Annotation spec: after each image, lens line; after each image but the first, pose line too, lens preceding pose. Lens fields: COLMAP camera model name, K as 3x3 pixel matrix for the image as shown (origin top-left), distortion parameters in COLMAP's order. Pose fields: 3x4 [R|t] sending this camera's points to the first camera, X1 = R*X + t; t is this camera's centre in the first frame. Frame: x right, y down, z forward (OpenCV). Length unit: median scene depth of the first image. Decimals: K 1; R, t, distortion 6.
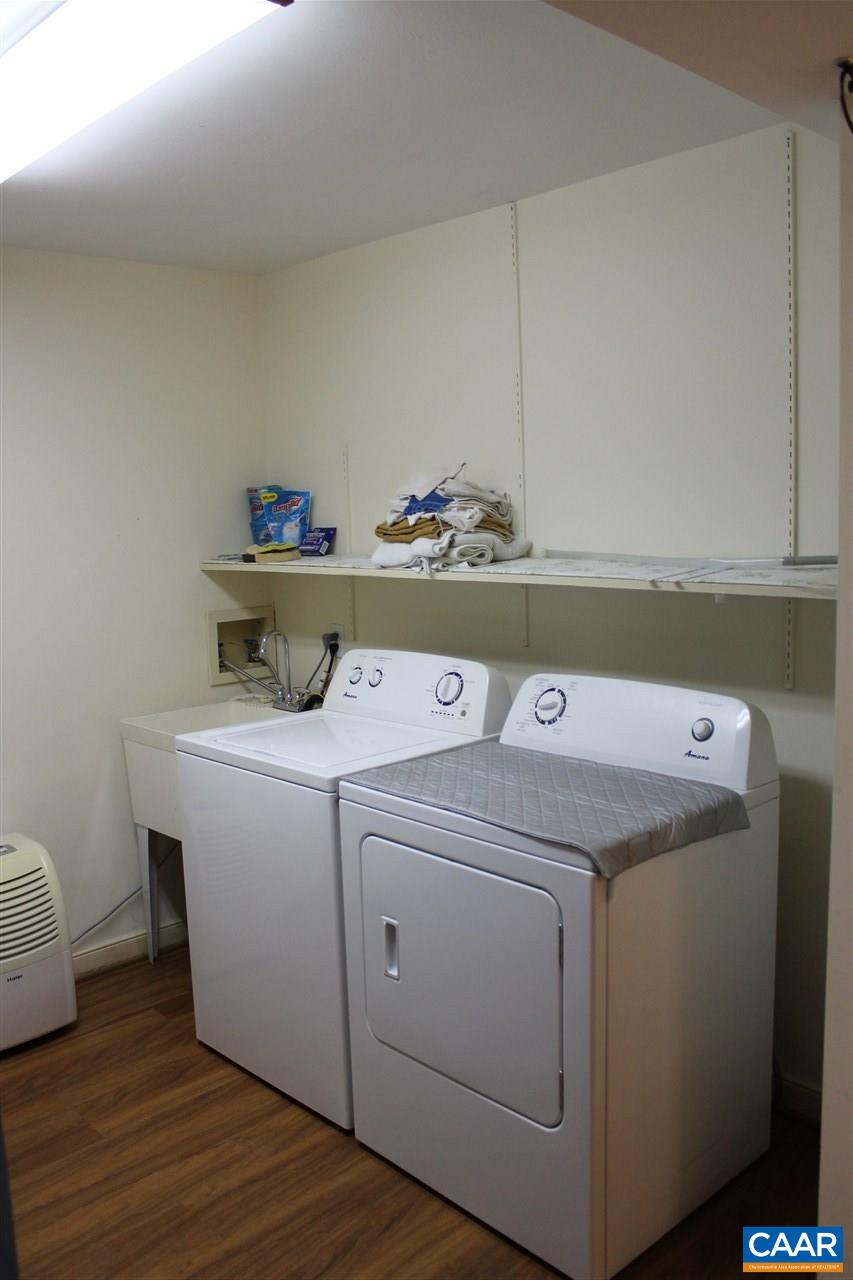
lens RADIAL K [[1078.7, 0, 426.5], [0, 1078.7, 640.0], [0, 0, 1]] dist [-0.163252, 0.136977]
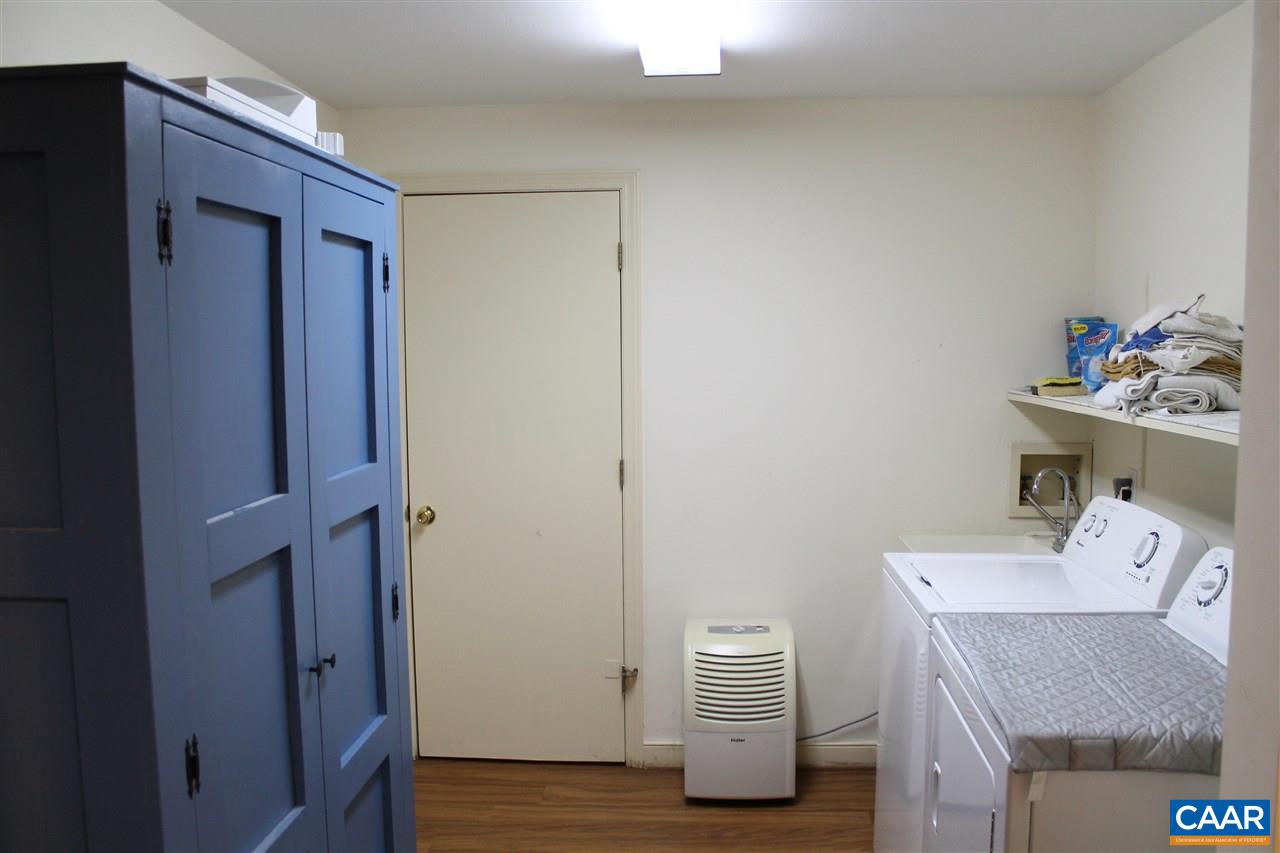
lens RADIAL K [[1078.7, 0, 640.0], [0, 1078.7, 426.5], [0, 0, 1]] dist [-0.163252, 0.136977]
pose [[0.673917, 0.085531, -0.733840, 0.362215], [-0.110812, 0.993742, 0.014059, -0.021320], [0.730450, 0.071844, 0.679177, 0.110816]]
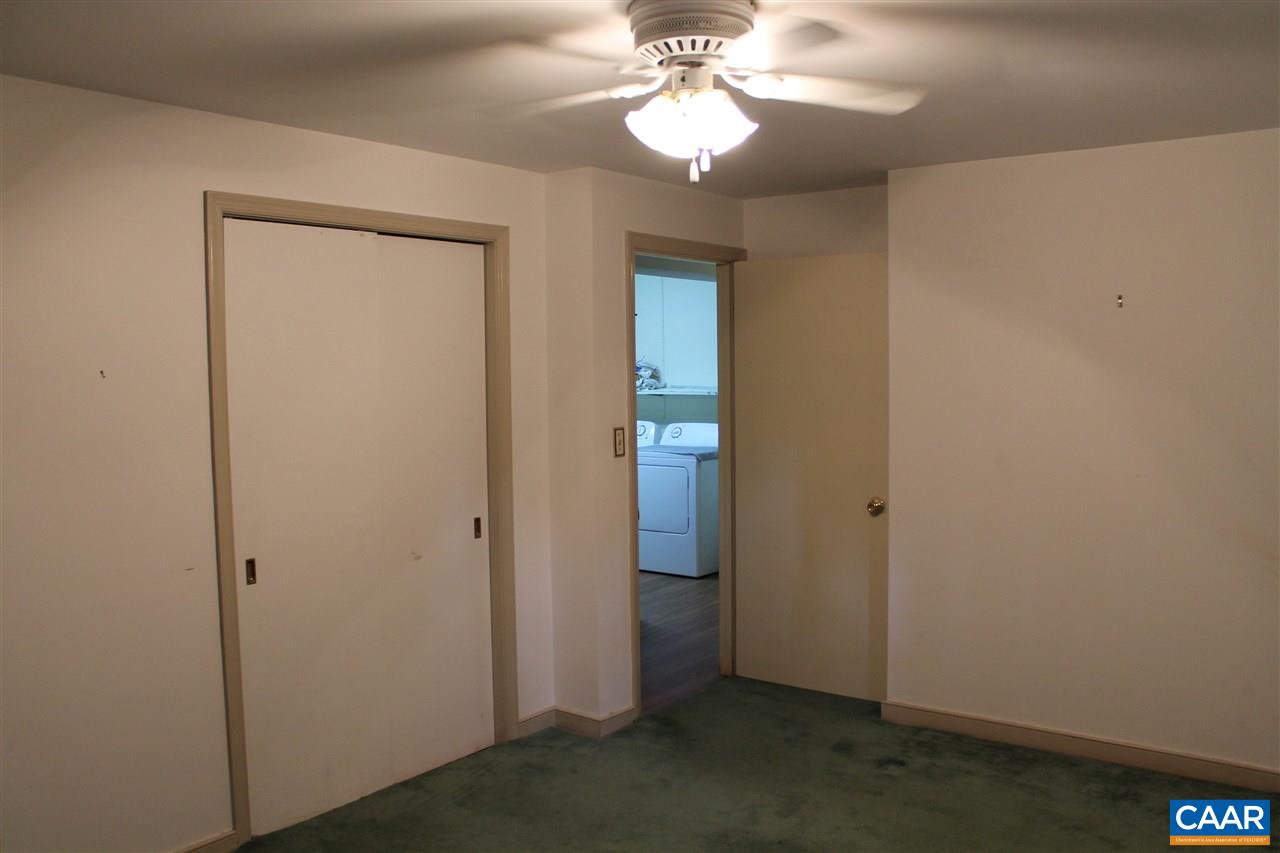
lens RADIAL K [[1078.7, 0, 640.0], [0, 1078.7, 426.5], [0, 0, 1]] dist [-0.163252, 0.136977]
pose [[0.986158, 0.010723, 0.165462, -0.479974], [0.001171, 0.997432, -0.071616, 0.250036], [-0.165805, 0.070819, 0.983612, -1.964100]]
